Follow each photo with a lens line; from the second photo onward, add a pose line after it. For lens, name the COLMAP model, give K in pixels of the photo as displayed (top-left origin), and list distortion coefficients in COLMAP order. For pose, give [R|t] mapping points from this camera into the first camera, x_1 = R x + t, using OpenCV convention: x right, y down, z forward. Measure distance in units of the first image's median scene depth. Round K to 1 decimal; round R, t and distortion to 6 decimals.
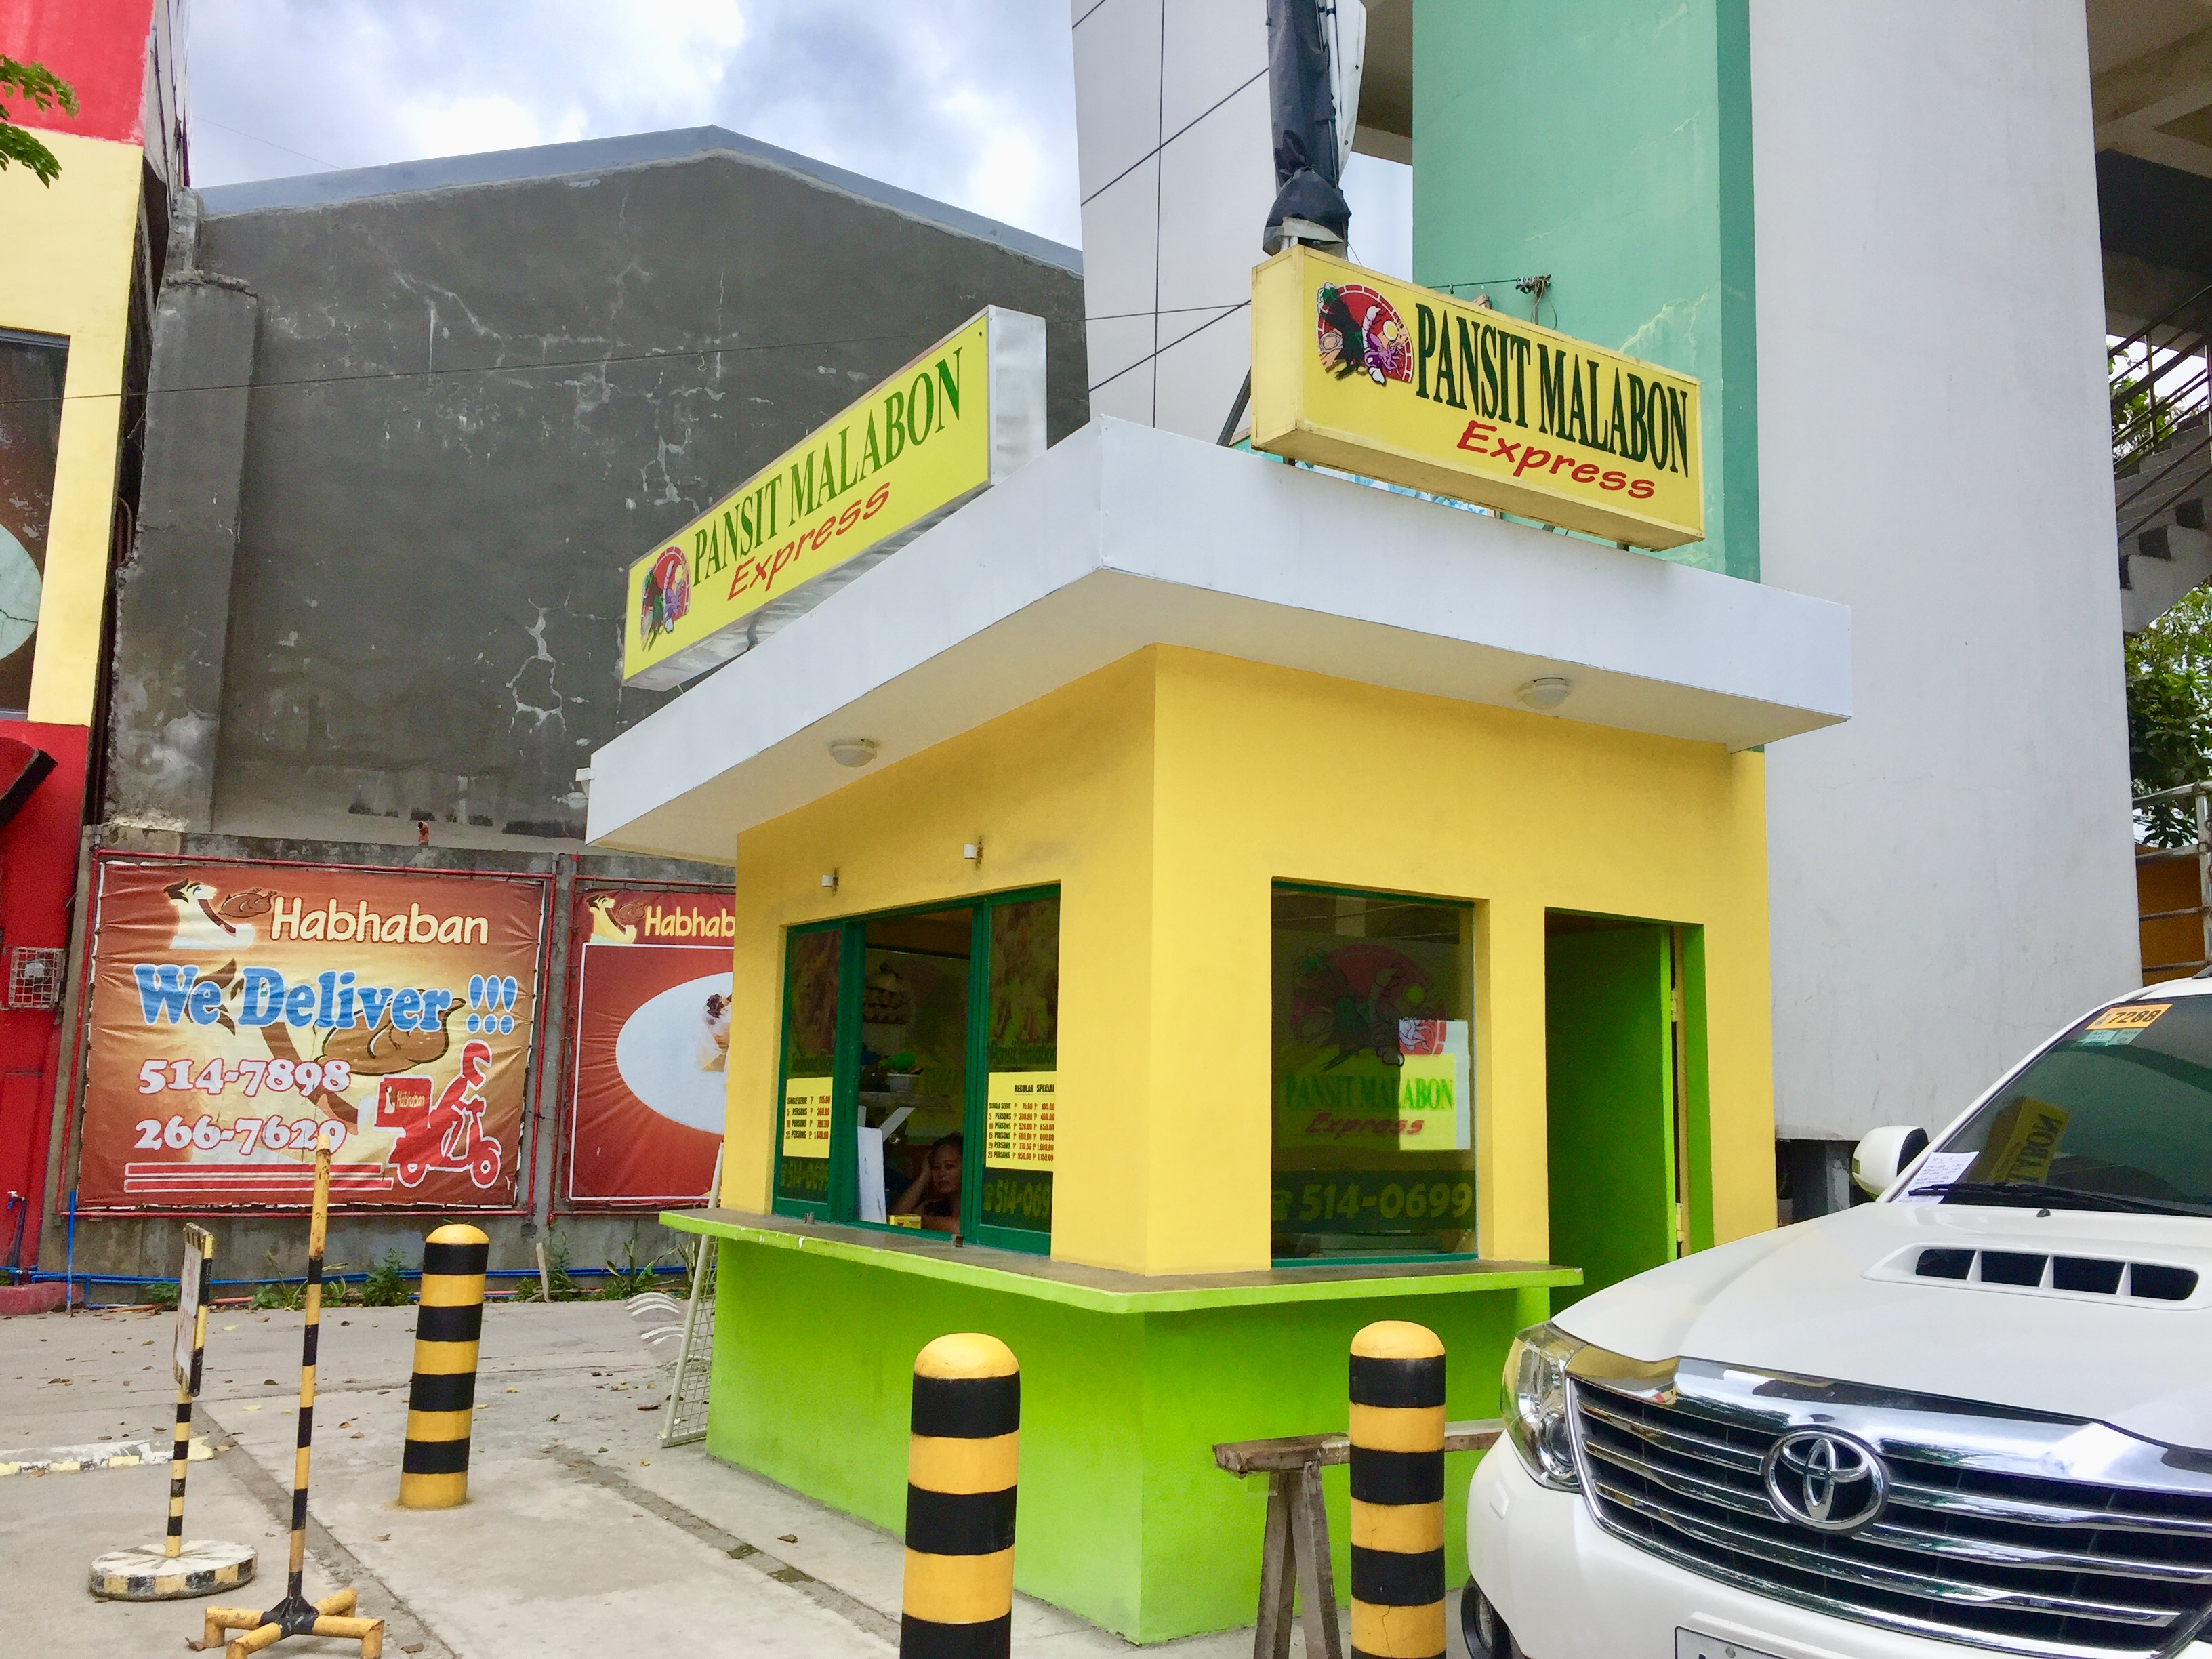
lens RADIAL K [[1862.6, 0, 1106.9], [0, 1862.6, 828.5], [0, 0, 1]] dist [0.000164, 0.000149]
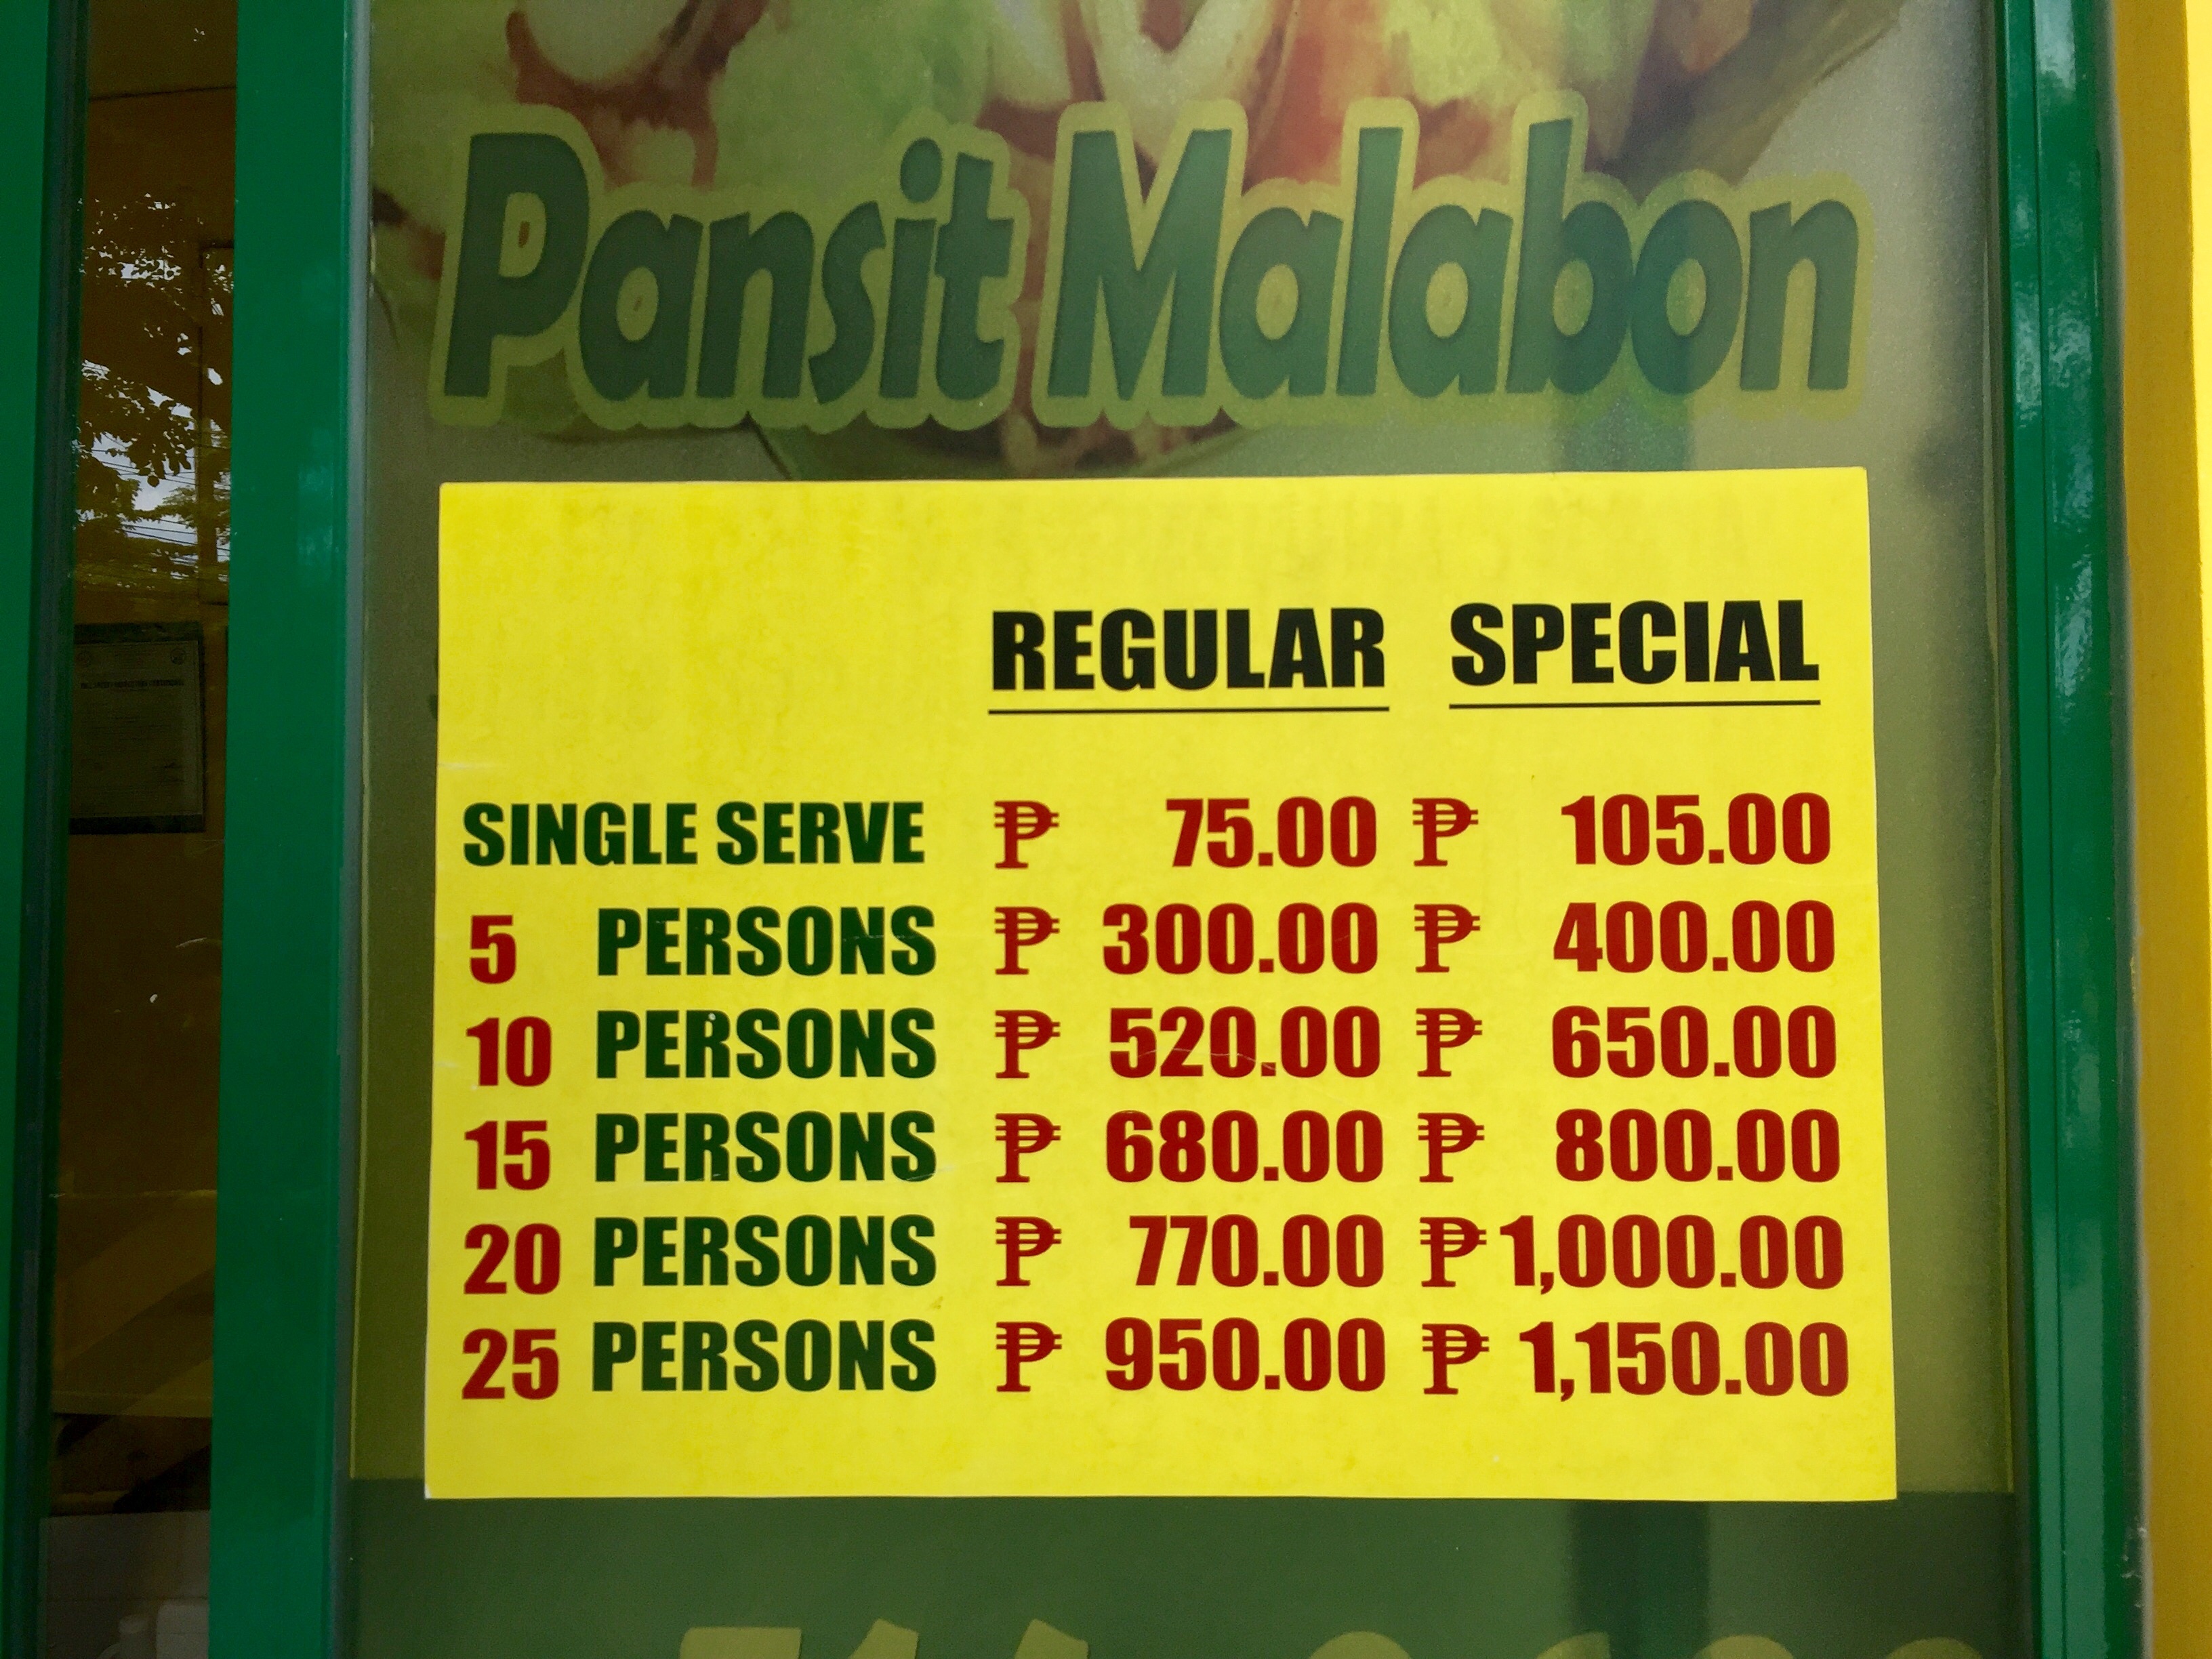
lens RADIAL K [[1862.6, 0, 1106.0], [0, 1862.6, 828.0], [0, 0, 1]] dist [0.000164, 0.000149]
pose [[0.531427, 0.007953, 0.847067, -0.126498], [-0.114783, 0.991410, 0.062704, 0.143195], [-0.839292, -0.130551, 0.527774, 0.951169]]
